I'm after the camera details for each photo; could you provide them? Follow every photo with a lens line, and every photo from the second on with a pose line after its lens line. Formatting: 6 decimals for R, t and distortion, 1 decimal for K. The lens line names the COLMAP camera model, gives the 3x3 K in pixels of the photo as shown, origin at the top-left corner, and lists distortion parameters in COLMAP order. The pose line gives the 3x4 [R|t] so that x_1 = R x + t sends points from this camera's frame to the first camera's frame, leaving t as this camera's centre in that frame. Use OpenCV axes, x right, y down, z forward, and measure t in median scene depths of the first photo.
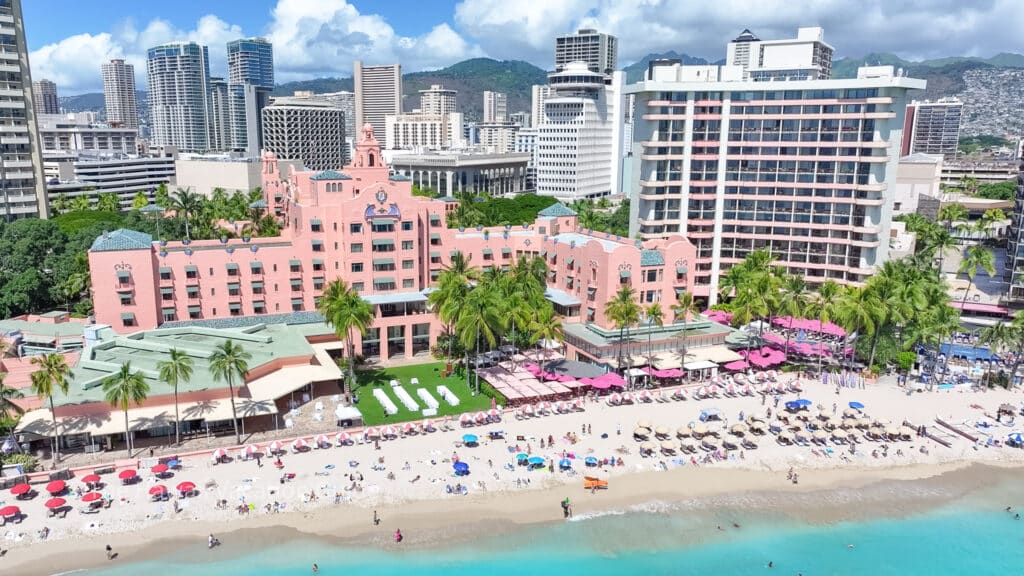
lens RADIAL K [[821.6, 0, 512.0], [0, 821.6, 288.0], [0, 0, 1]] dist [0.002776, 0.002248]
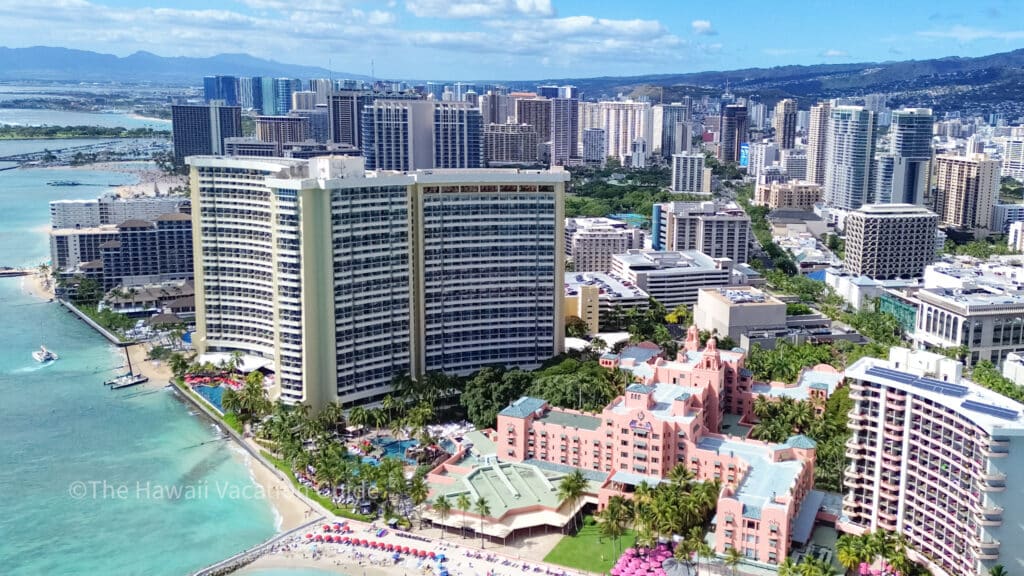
lens RADIAL K [[959.5, 0, 591.8], [0, 959.5, 231.0], [0, 0, 1]] dist [0.111481, 0.003707]
pose [[0.711664, 0.125213, -0.691271, 1.016249], [-0.158524, 0.987232, 0.015621, -0.474795], [0.684401, 0.098466, 0.722426, -0.465741]]
